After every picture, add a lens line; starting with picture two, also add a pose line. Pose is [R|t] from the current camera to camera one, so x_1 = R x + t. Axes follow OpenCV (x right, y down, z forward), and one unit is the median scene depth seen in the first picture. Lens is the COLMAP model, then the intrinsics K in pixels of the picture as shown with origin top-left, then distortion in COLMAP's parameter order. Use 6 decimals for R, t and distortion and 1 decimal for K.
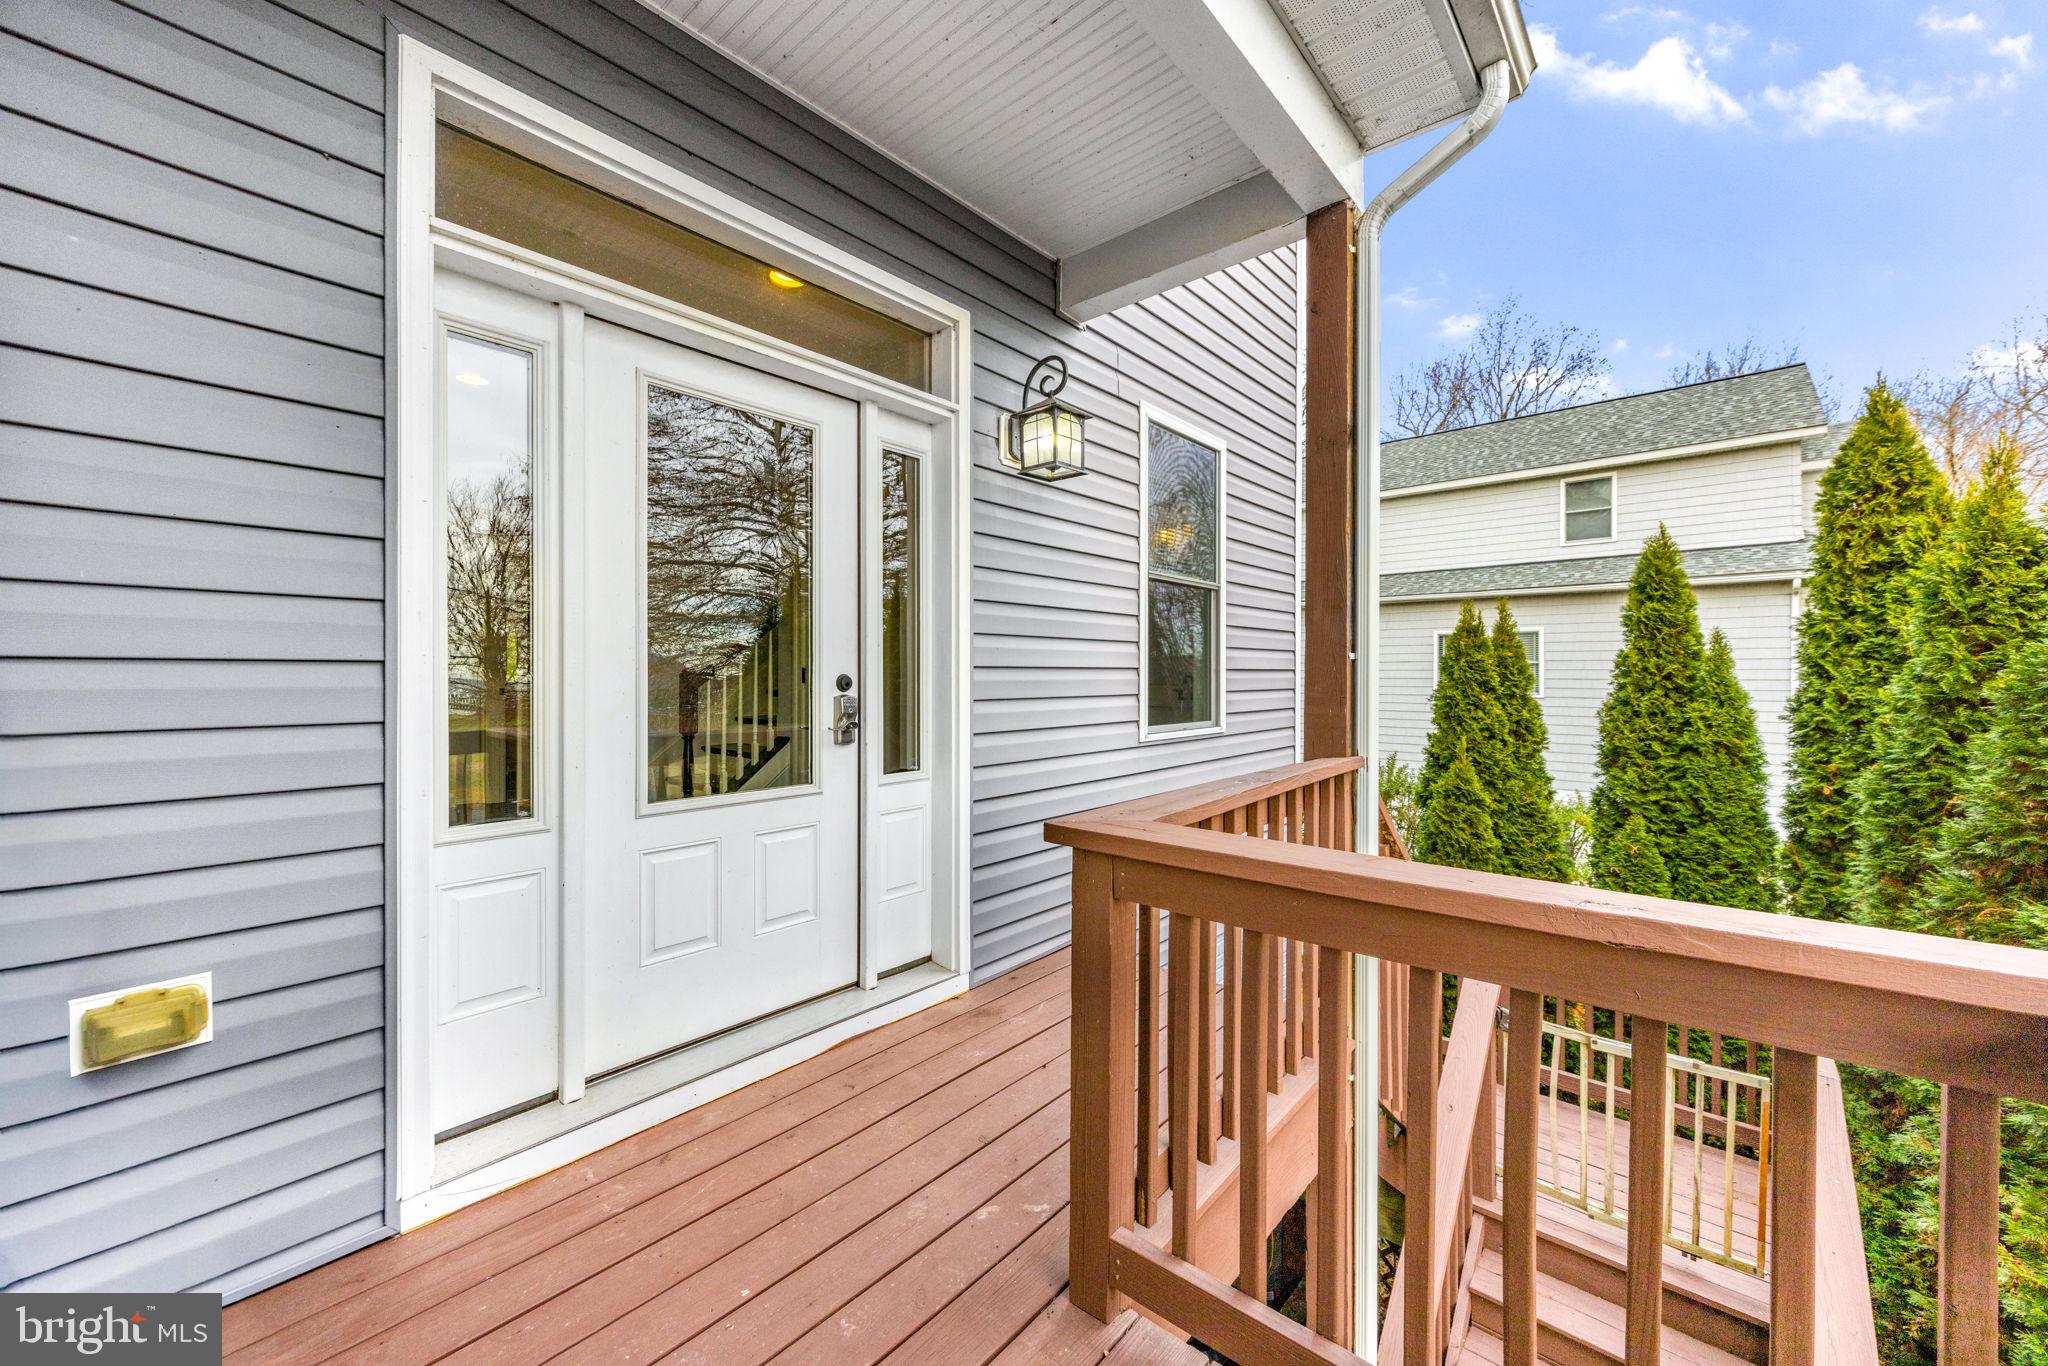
lens RADIAL K [[780.8, 0, 1019.2], [0, 780.8, 681.3], [0, 0, 1]] dist [0.001267, 0.000140]
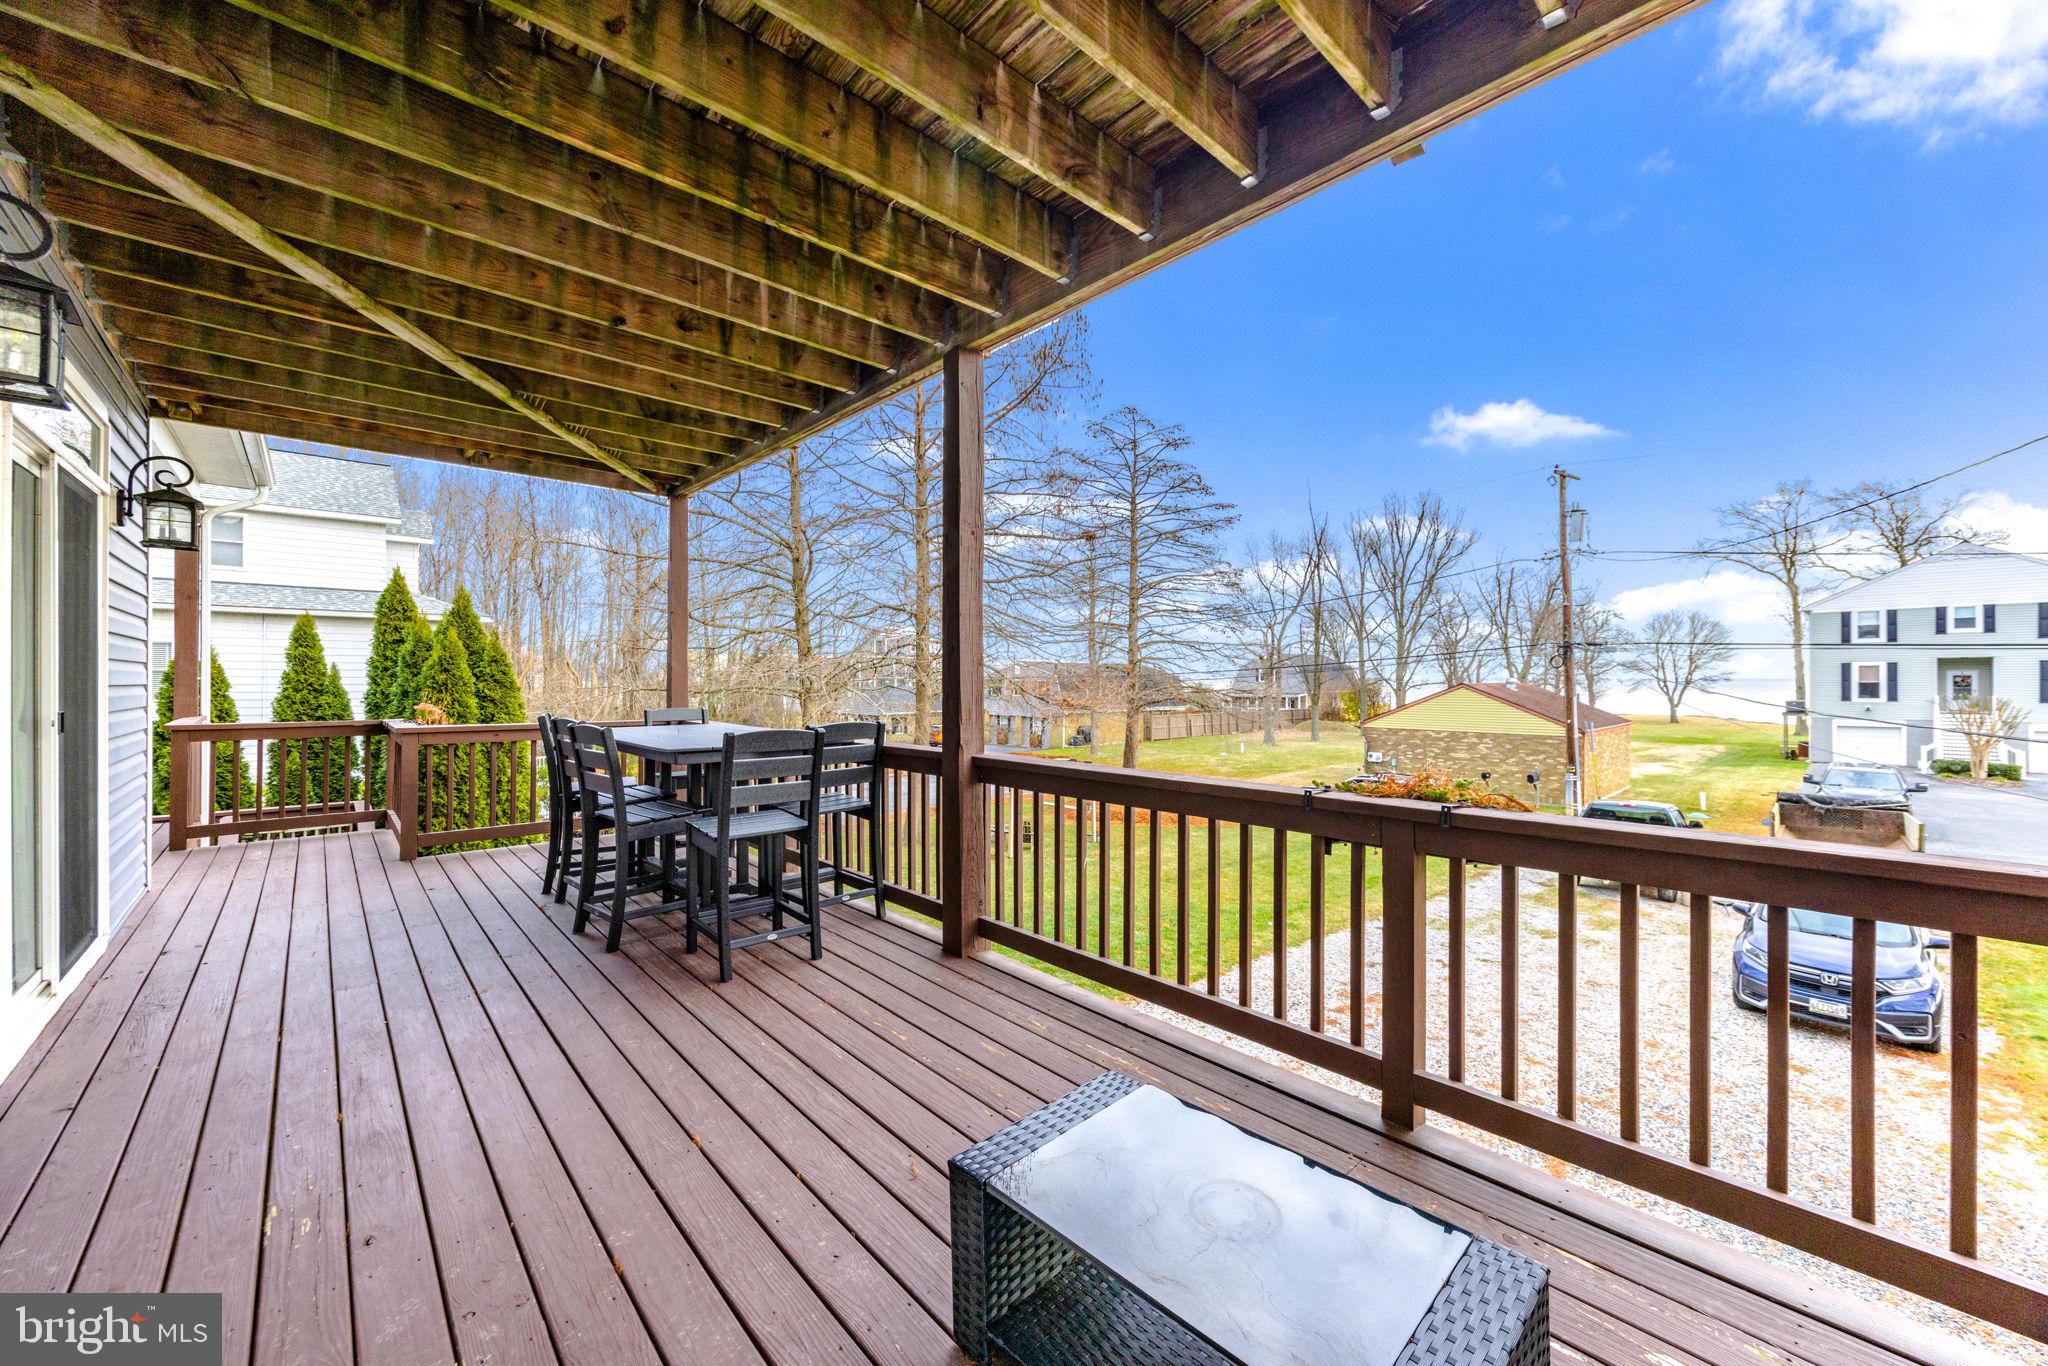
lens RADIAL K [[780.8, 0, 1019.2], [0, 780.8, 681.3], [0, 0, 1]] dist [0.001267, 0.000140]
pose [[0.116834, 0.002506, 0.993148, -1.046372], [0.003491, 0.999990, -0.002934, -0.000719], [-0.993145, 0.003810, 0.116824, -1.151198]]
